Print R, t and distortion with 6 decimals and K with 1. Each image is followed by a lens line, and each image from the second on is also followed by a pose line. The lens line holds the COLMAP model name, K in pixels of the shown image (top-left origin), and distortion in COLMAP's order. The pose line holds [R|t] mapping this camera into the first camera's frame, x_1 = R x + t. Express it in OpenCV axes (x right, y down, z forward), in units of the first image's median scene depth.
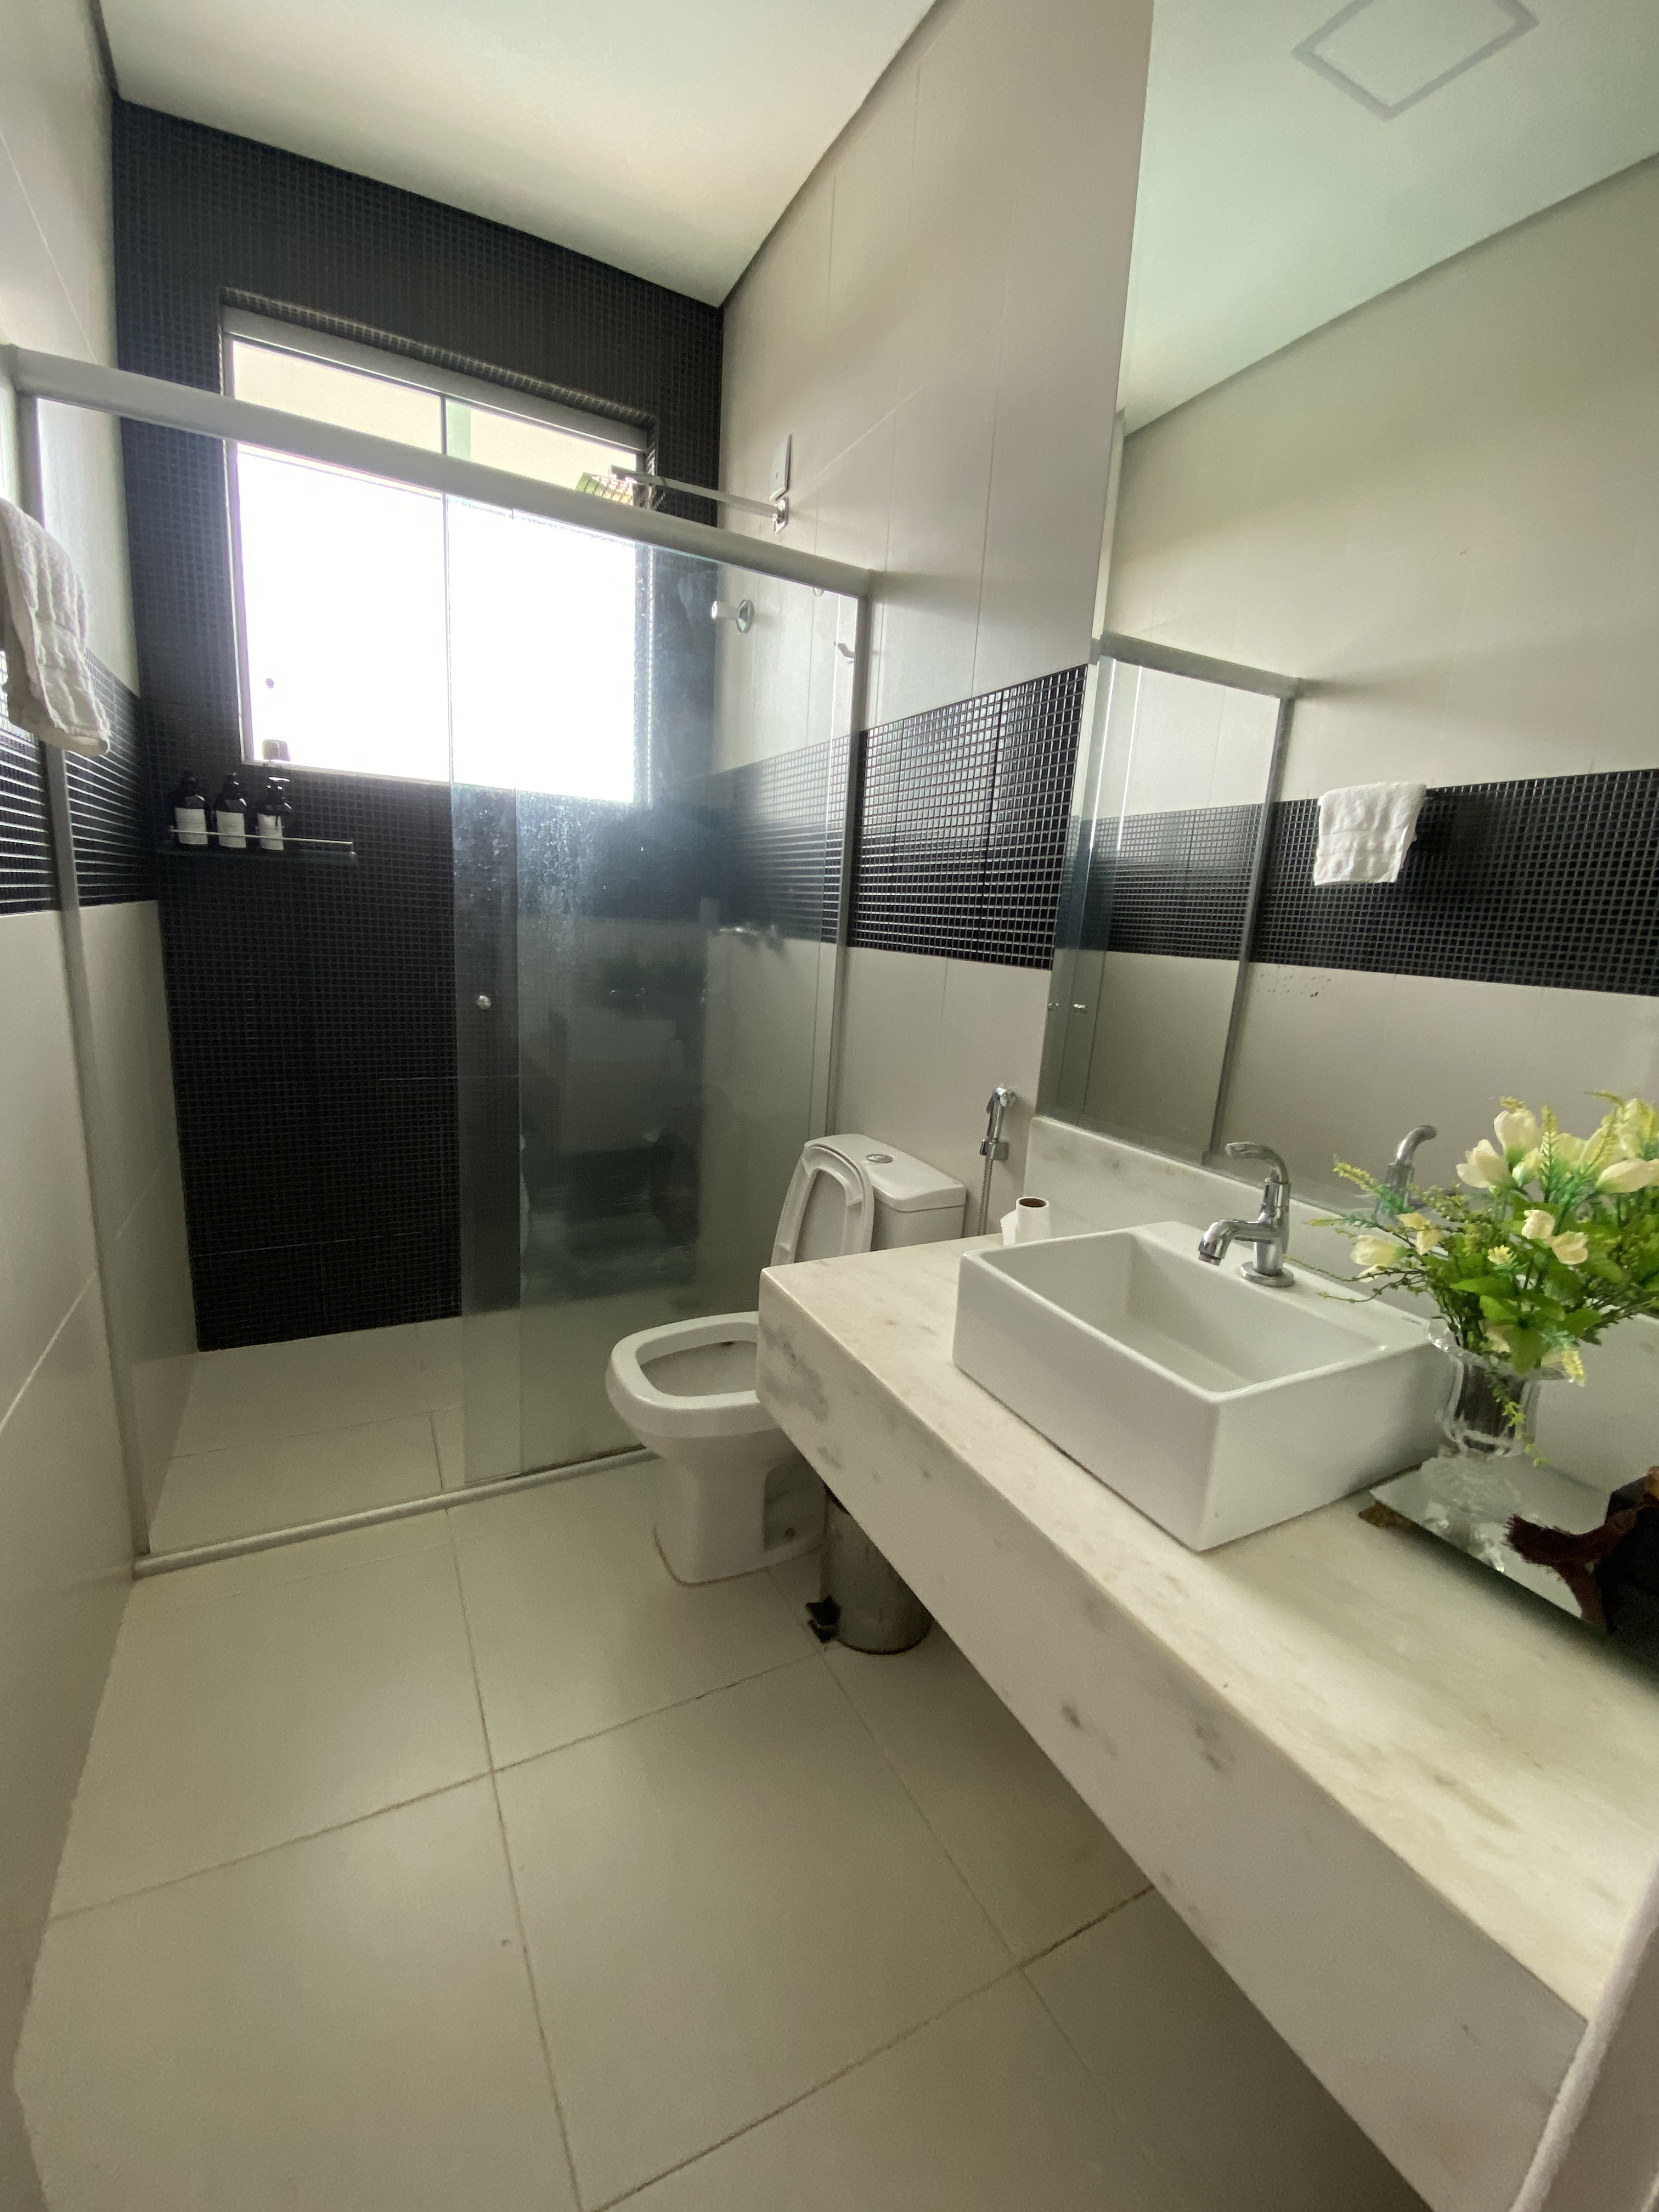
lens RADIAL K [[892.7, 0, 829.5], [0, 892.7, 1106.0], [0, 0, 1]] dist [0.001454, -0.000008]
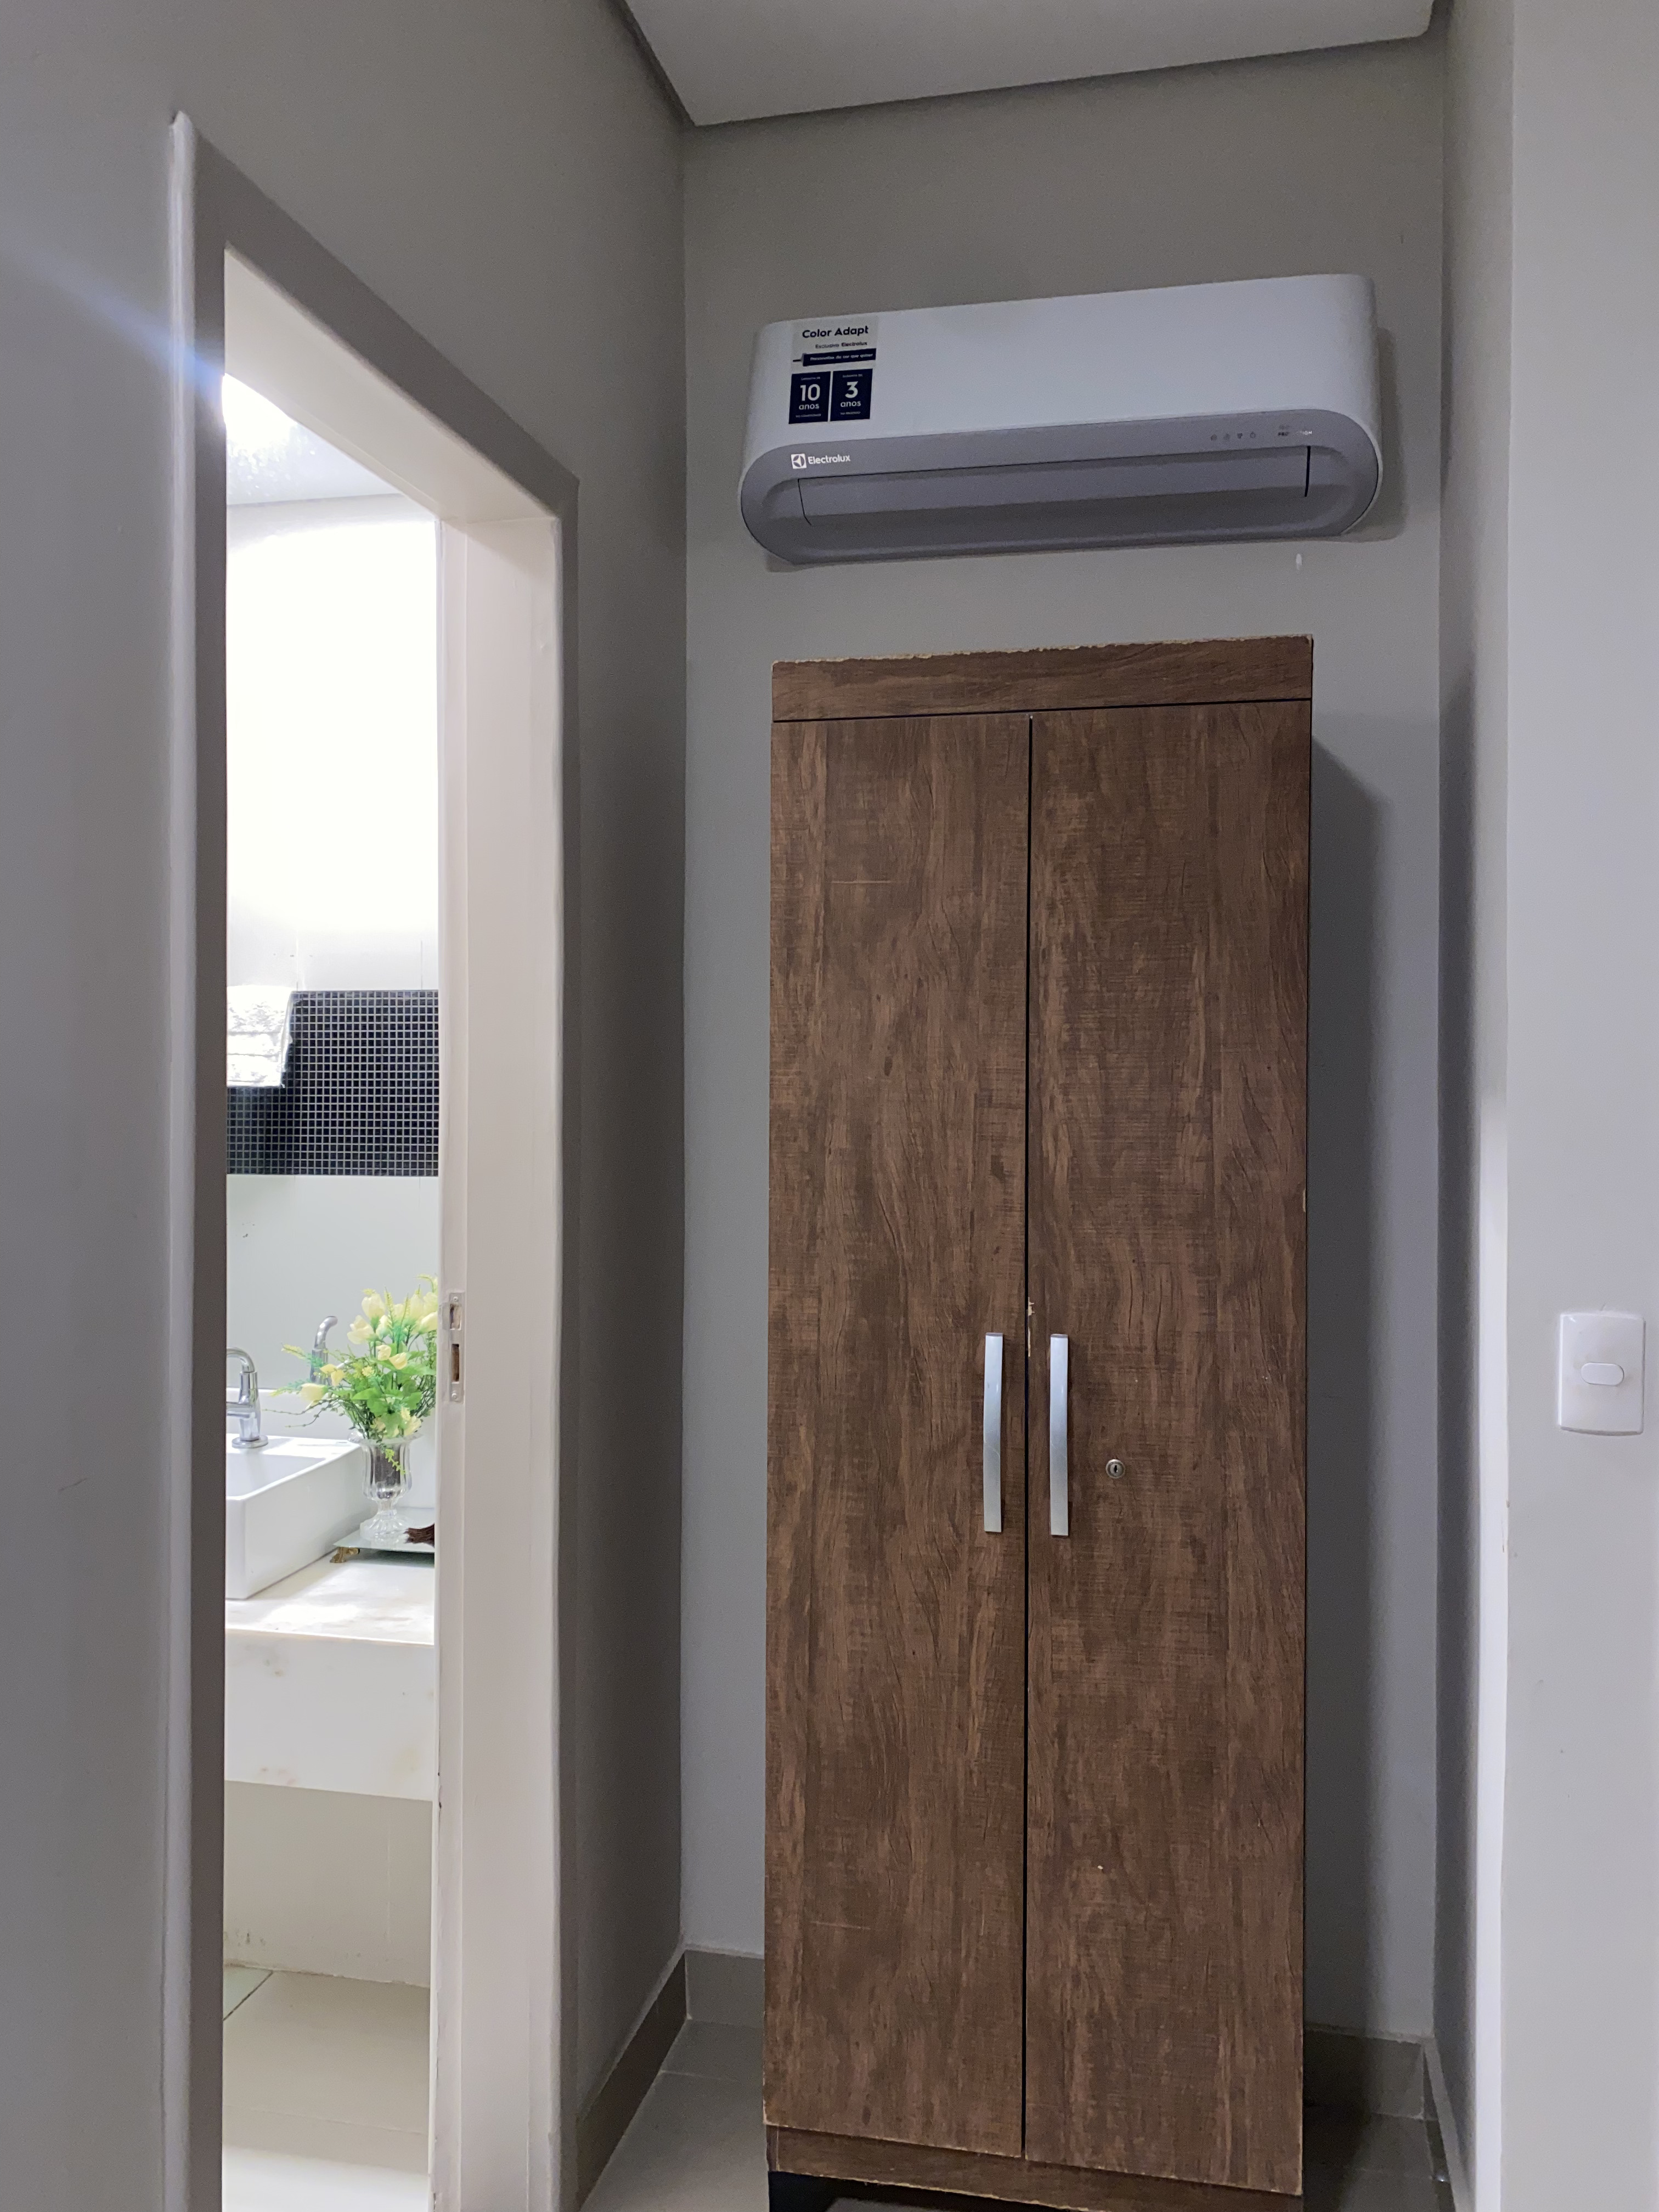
lens RADIAL K [[1608.1, 0, 829.5], [0, 1608.1, 1106.0], [0, 0, 1]] dist [0.016442, -0.000905]
pose [[0.633875, -0.070310, 0.770233, -1.013561], [0.195210, 0.978162, -0.071361, 0.042548], [-0.748395, 0.195591, 0.633758, -1.664667]]
